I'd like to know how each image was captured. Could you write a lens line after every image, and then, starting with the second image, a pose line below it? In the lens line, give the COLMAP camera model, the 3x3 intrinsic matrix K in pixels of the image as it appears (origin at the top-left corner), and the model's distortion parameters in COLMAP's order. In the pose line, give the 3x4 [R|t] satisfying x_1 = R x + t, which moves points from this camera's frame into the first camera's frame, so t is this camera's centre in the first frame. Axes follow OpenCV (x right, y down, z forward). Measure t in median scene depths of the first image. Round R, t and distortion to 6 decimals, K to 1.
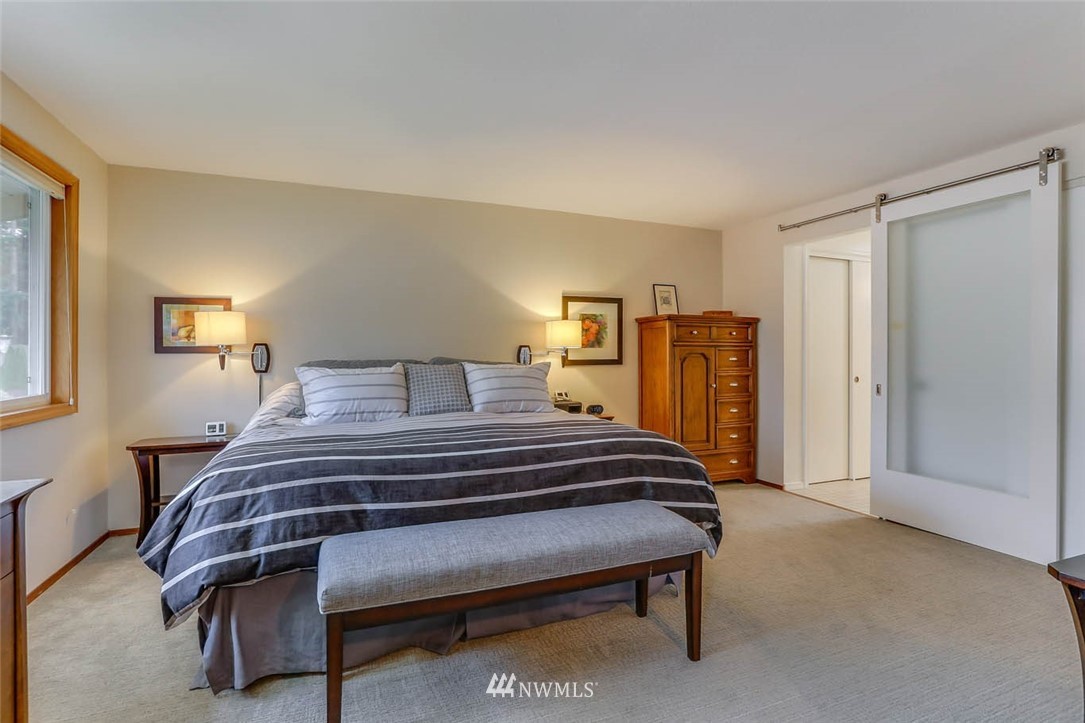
lens RADIAL K [[524.4, 0, 536.4], [0, 524.4, 356.3], [0, 0, 1]] dist [-0.063423, 0.029131]
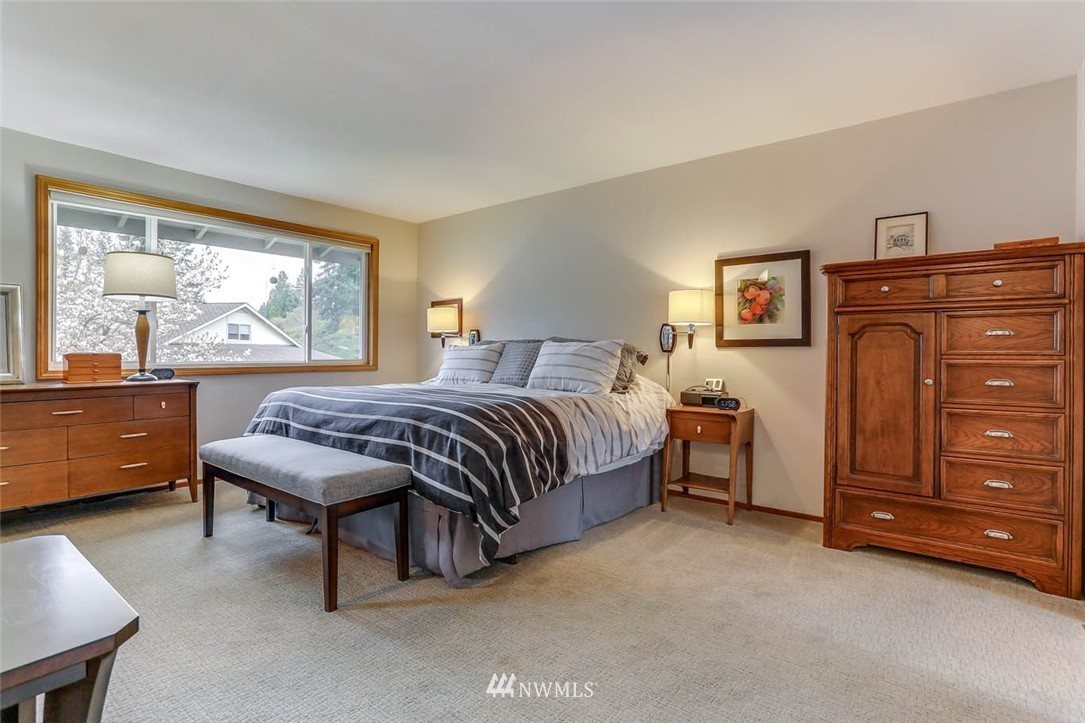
lens RADIAL K [[524.4, 0, 536.4], [0, 524.4, 356.3], [0, 0, 1]] dist [-0.063423, 0.029131]
pose [[0.491198, 0.007332, -0.871017, 0.610610], [-0.007602, 0.999963, 0.004131, 0.030606], [0.871015, 0.004593, 0.491236, 0.371661]]
